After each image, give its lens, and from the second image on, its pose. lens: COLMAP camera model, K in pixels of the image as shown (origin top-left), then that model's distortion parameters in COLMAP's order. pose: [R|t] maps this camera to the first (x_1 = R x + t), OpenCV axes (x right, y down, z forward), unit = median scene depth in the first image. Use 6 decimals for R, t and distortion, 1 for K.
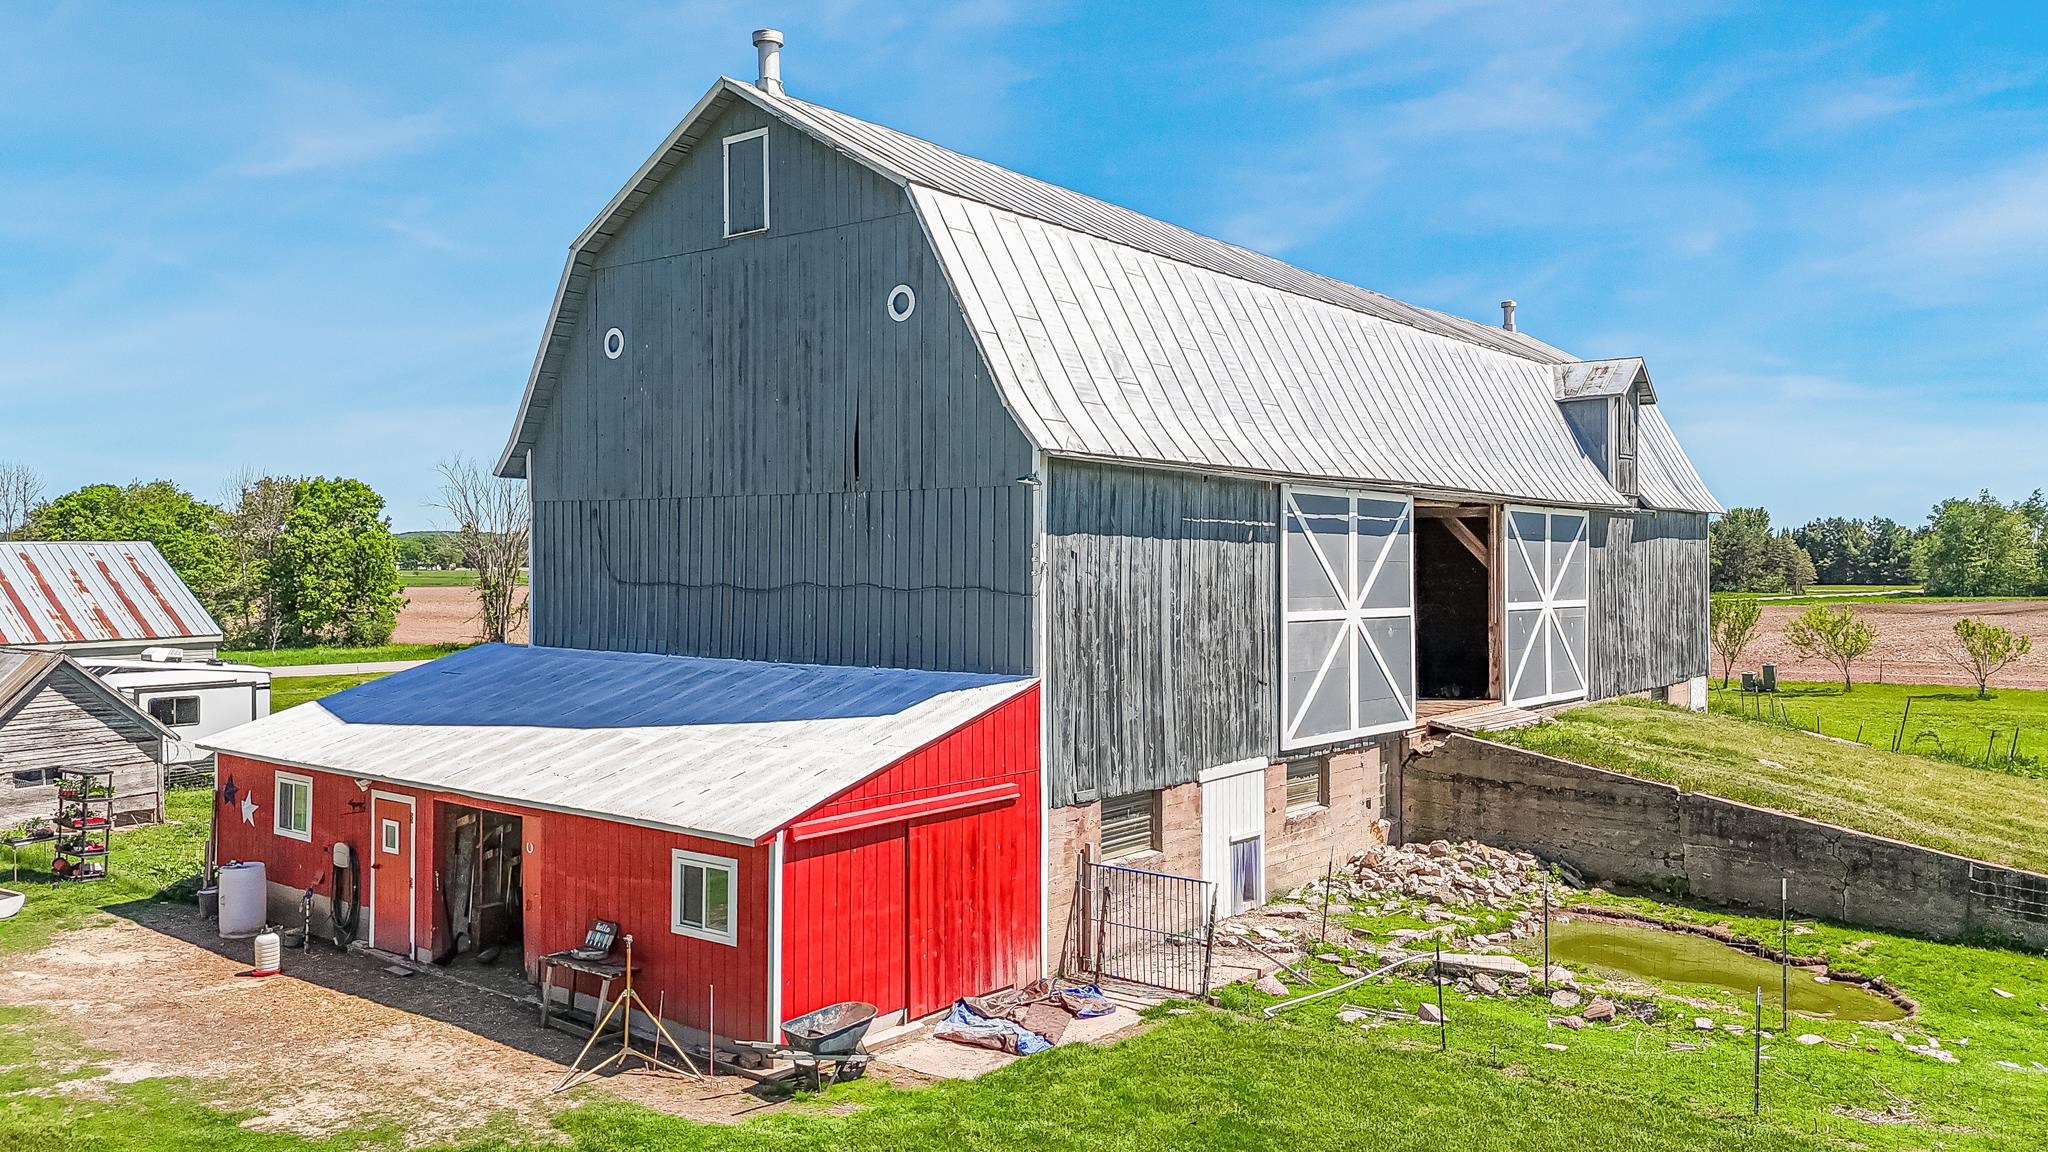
lens RADIAL K [[1504.8, 0, 1024.0], [0, 1504.8, 576.0], [0, 0, 1]] dist [0.099317, -0.092228]
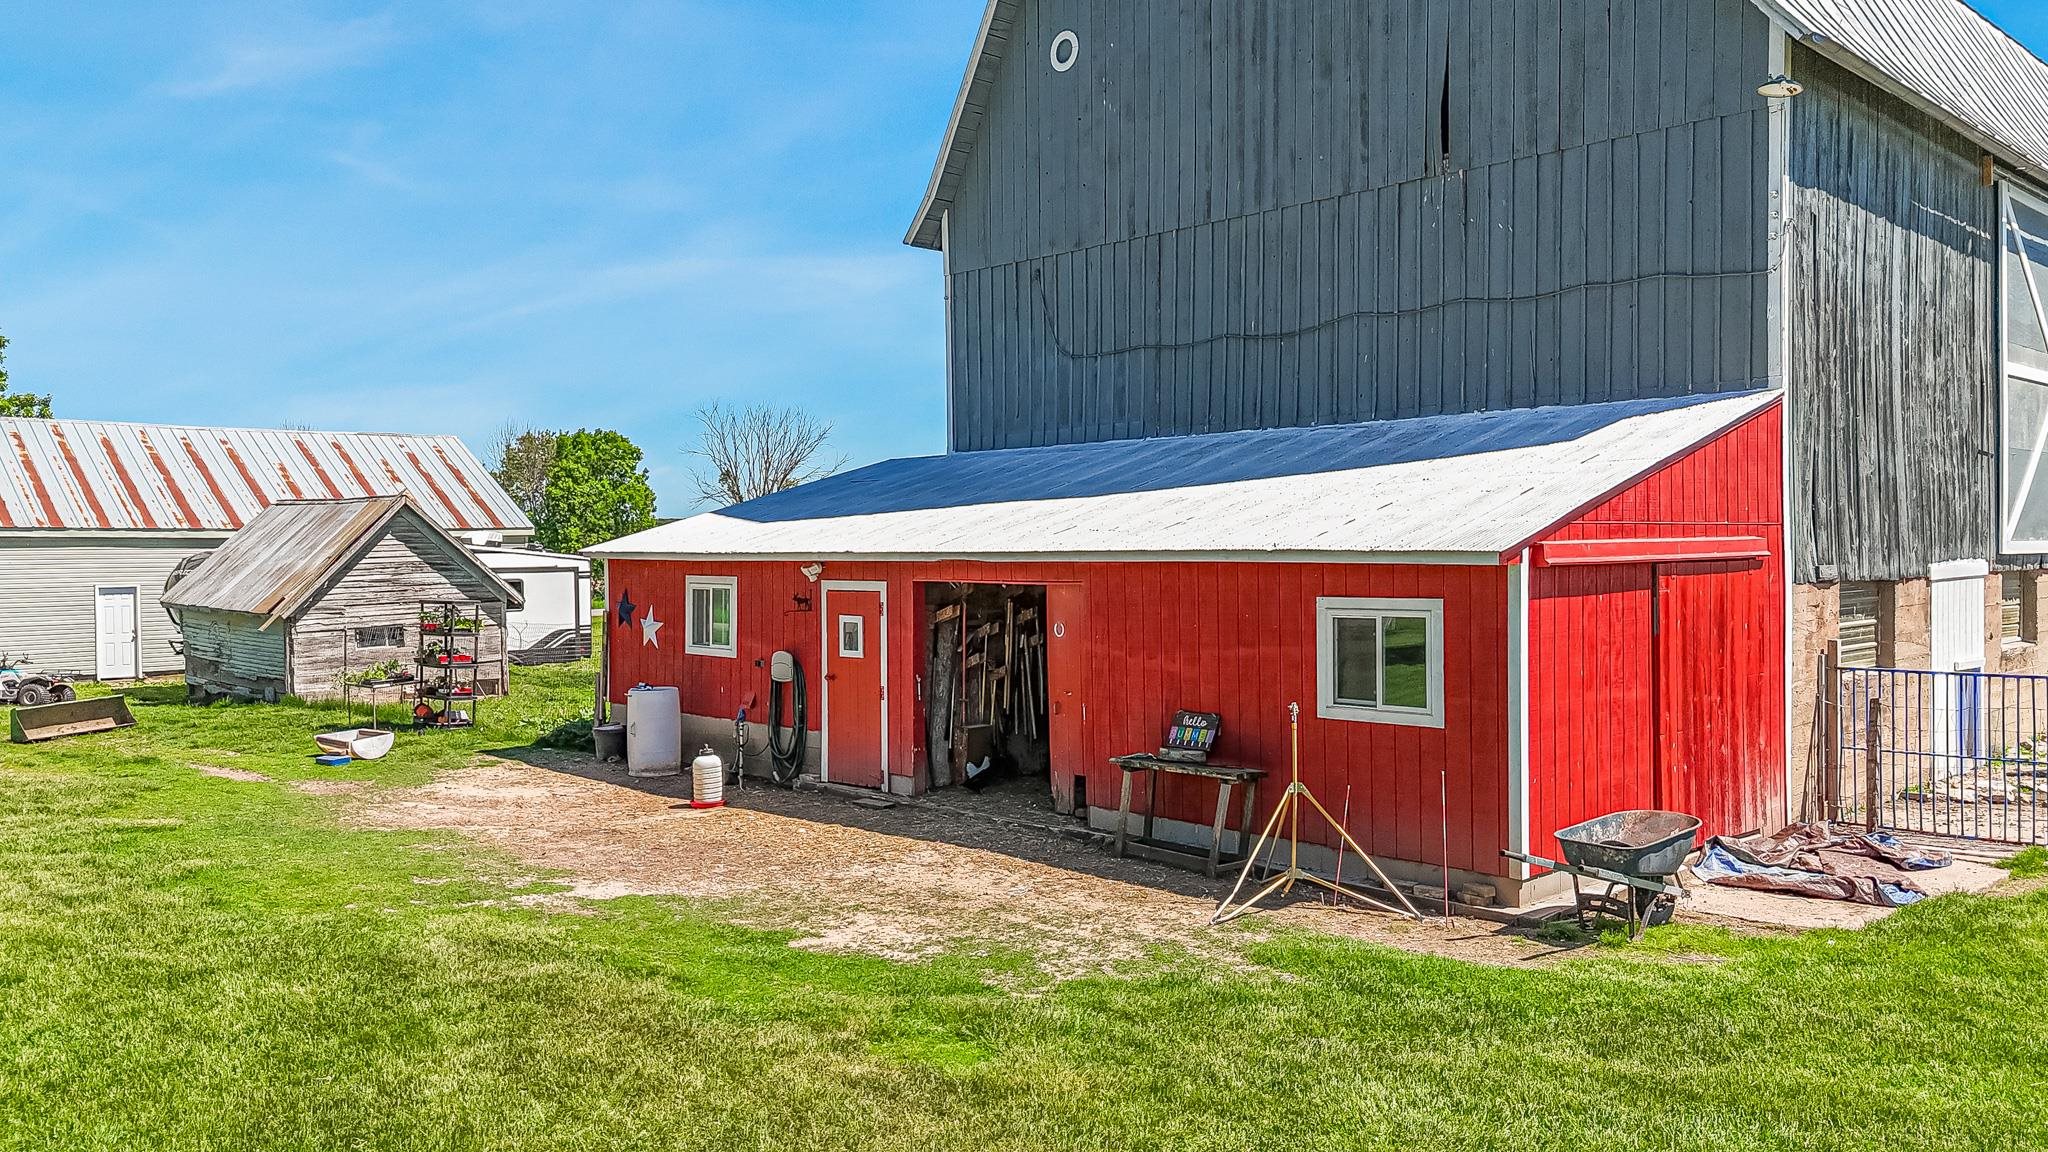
lens RADIAL K [[1504.8, 0, 1024.0], [0, 1504.8, 576.0], [0, 0, 1]] dist [0.099317, -0.092228]
pose [[0.992045, -0.010433, -0.125451, -0.226528], [0.010942, 0.999934, 0.003373, 0.135753], [0.125407, -0.004719, 0.992094, 0.247223]]
